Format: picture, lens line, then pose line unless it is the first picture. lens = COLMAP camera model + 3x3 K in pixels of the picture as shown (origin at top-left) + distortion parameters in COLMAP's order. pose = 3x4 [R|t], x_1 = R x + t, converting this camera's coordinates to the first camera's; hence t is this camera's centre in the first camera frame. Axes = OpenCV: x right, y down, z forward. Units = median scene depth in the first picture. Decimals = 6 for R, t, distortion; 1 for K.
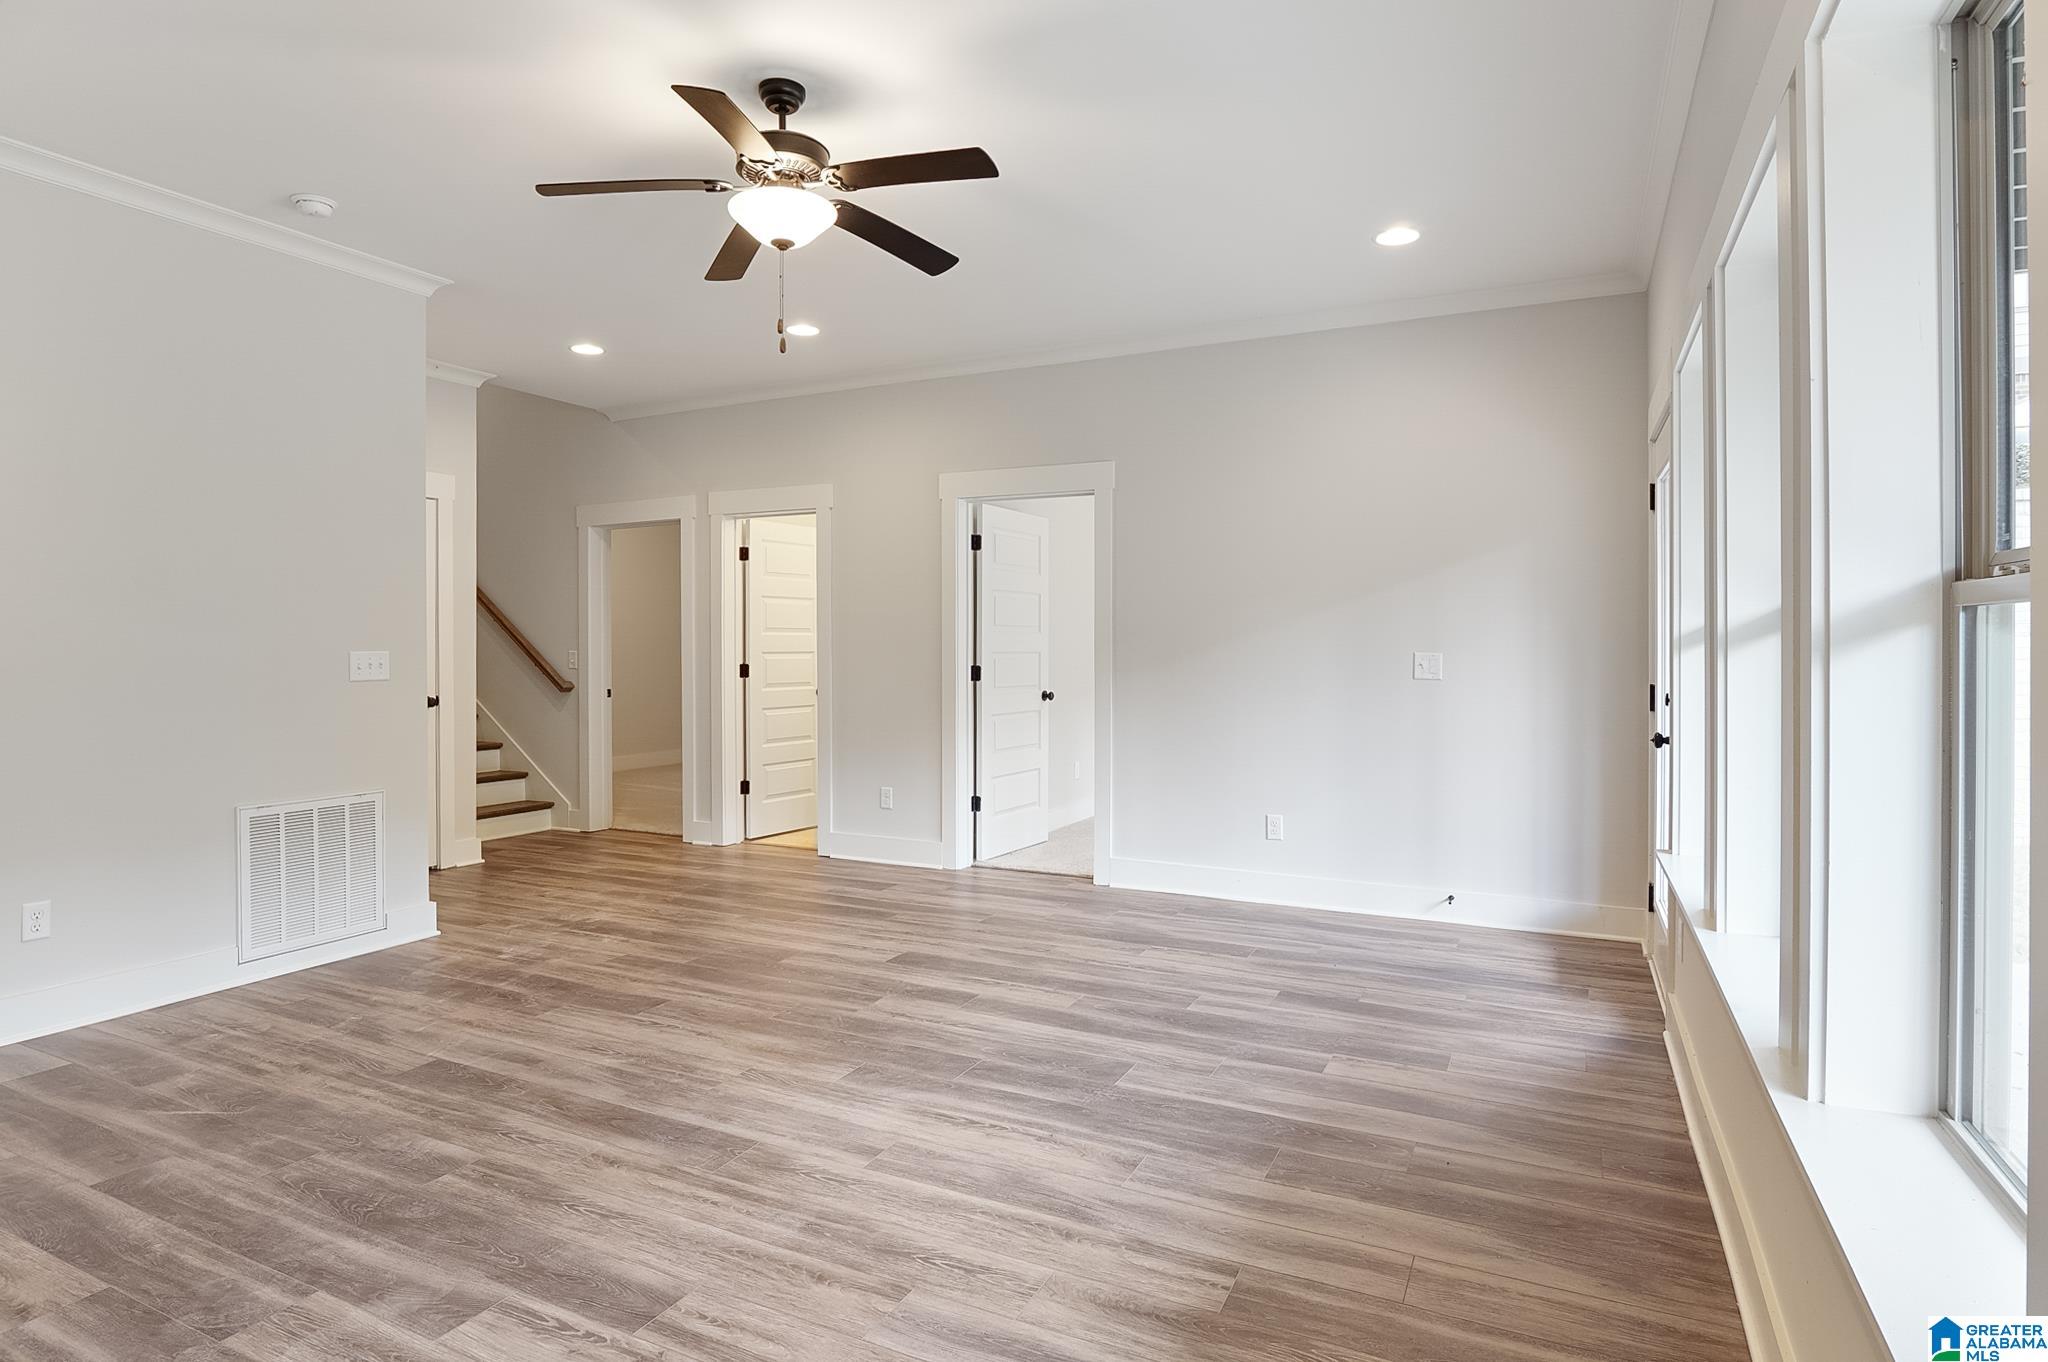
lens RADIAL K [[1097.6, 0, 1022.1], [0, 1097.6, 657.6], [0, 0, 1]] dist [-0.037499, 0.007603]
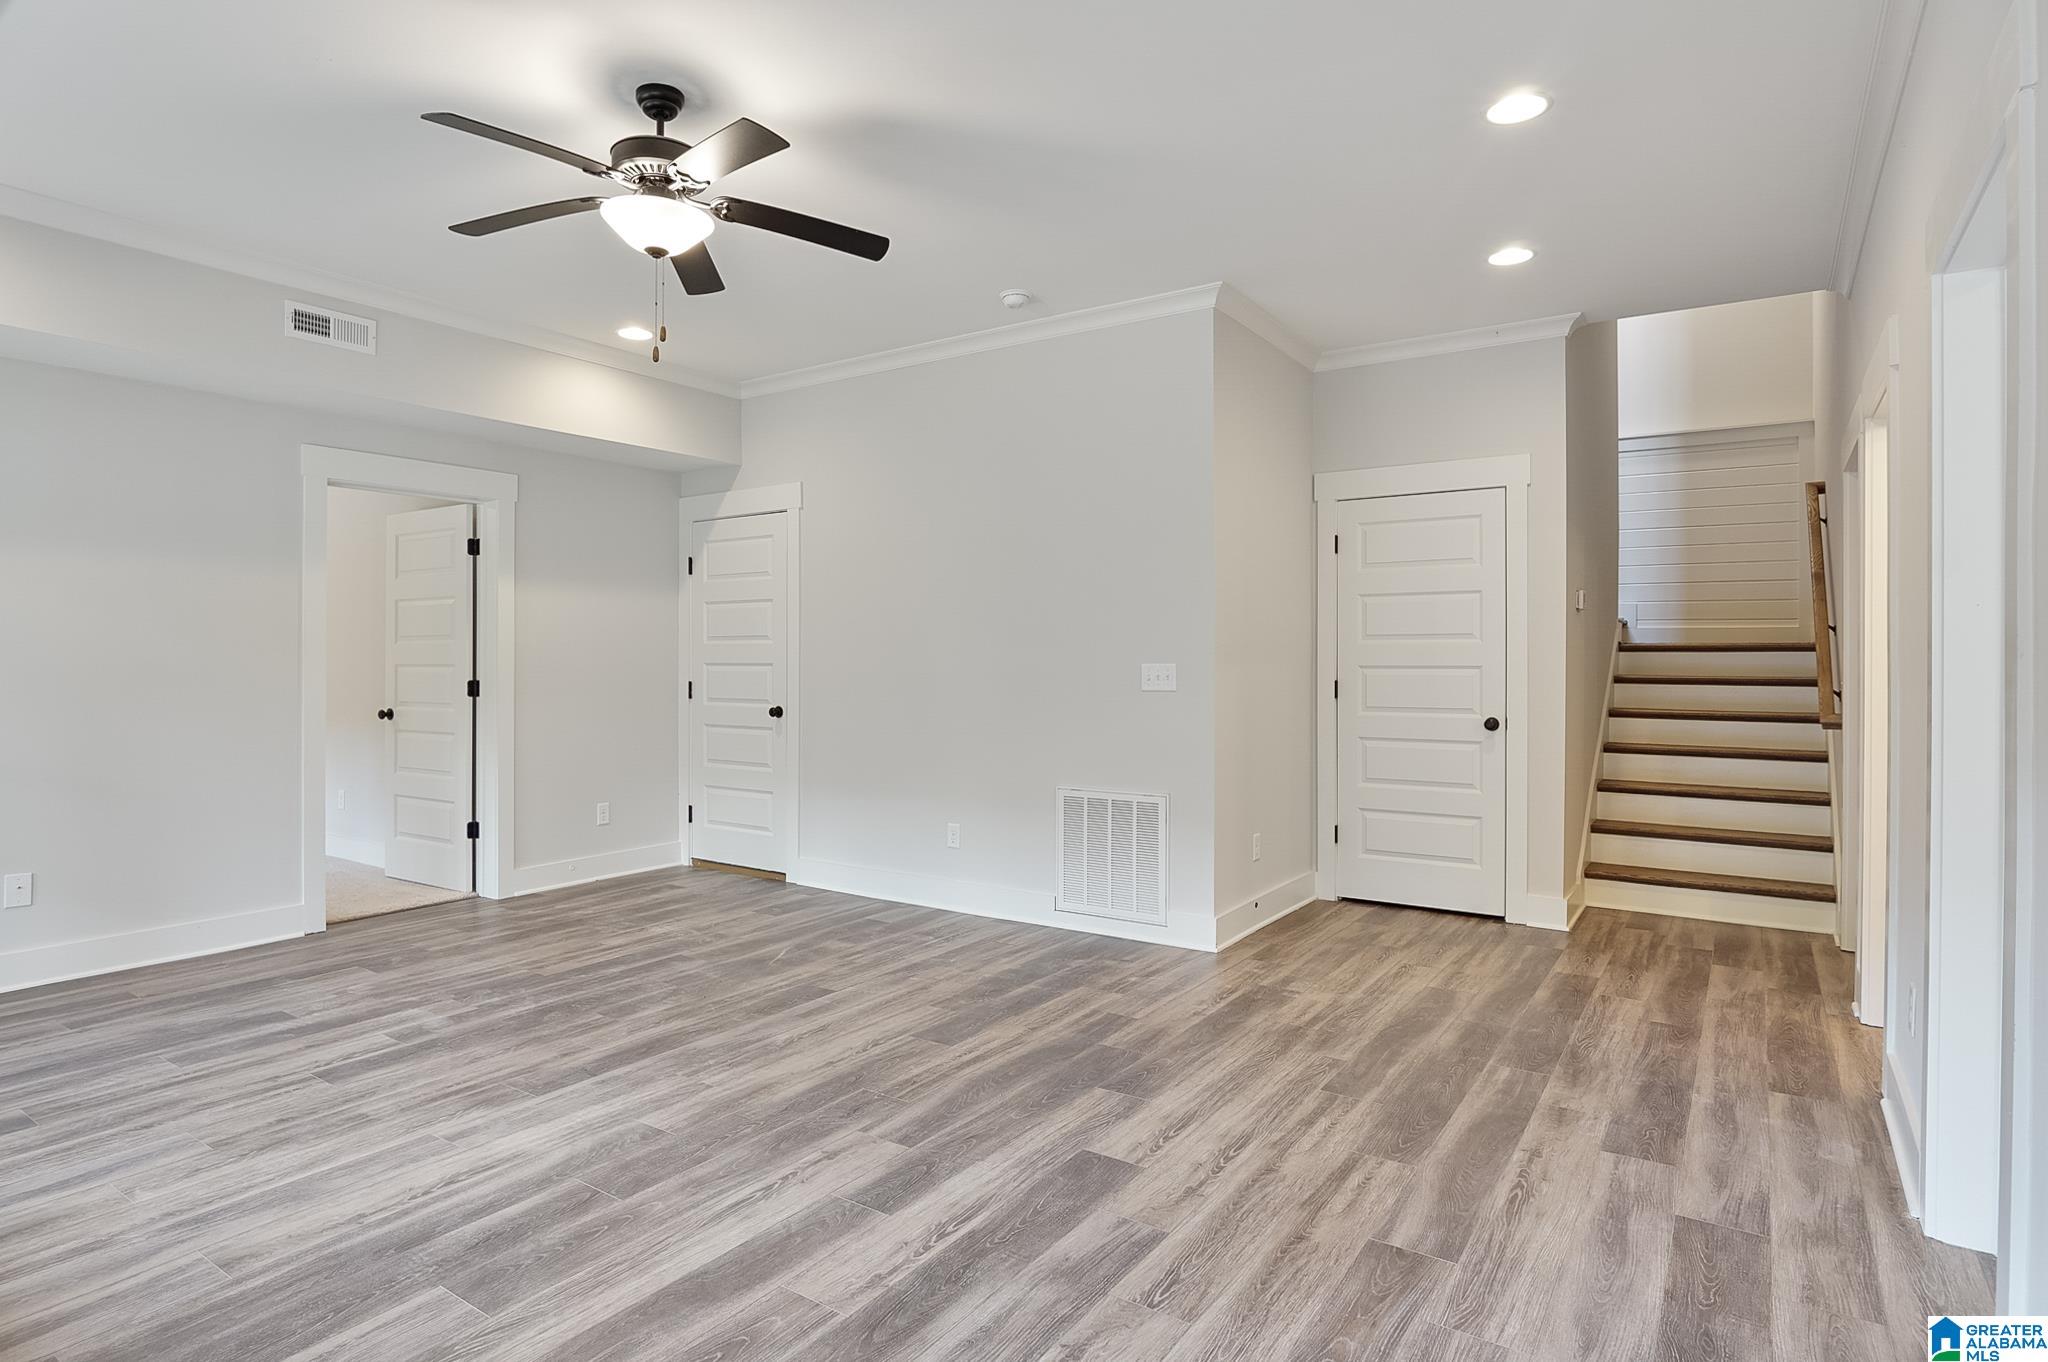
lens RADIAL K [[1097.6, 0, 1022.1], [0, 1097.6, 657.6], [0, 0, 1]] dist [-0.037499, 0.007603]
pose [[-0.132298, -0.002644, -0.991207, 0.691354], [-0.012824, 0.999917, -0.000956, -0.013338], [0.991127, 0.012585, -0.132321, 1.402757]]
